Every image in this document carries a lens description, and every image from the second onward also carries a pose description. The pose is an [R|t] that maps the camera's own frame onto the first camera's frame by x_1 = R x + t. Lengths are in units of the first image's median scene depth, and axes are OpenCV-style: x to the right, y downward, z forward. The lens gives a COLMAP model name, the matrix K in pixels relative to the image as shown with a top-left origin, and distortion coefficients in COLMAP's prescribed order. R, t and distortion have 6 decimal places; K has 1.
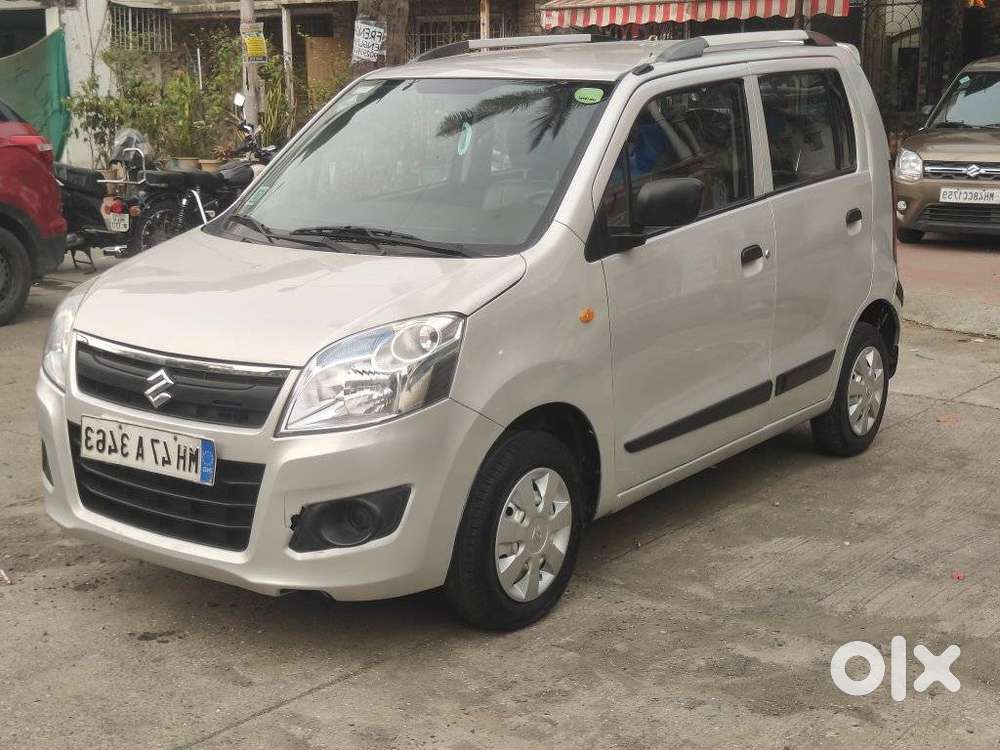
lens RADIAL K [[1393.8, 0, 500.0], [0, 1393.8, 375.0], [0, 0, 1]] dist [0.124803, -0.389032]
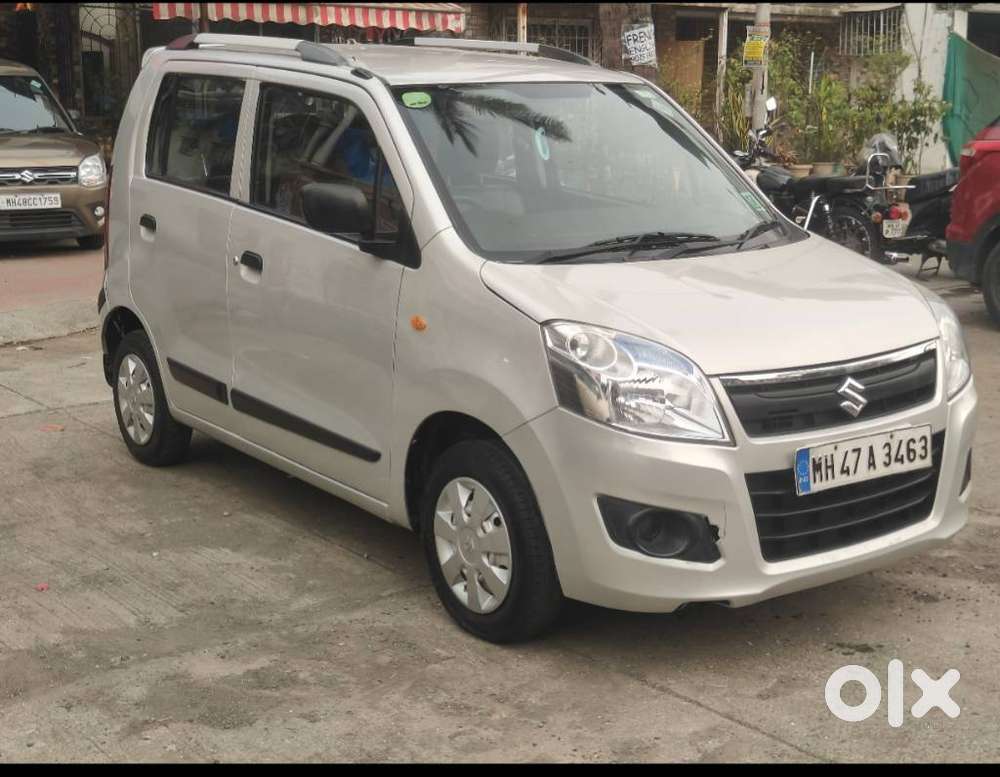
lens RADIAL K [[1425.8, 0, 501.2], [0, 1425.8, 387.4], [0, 0, 1]] dist [0.074707, -0.139860]
pose [[0.244562, -0.184767, 0.951867, -1.023783], [0.183107, 0.972814, 0.141788, -0.150115], [-0.952188, 0.139618, 0.271746, 0.779592]]
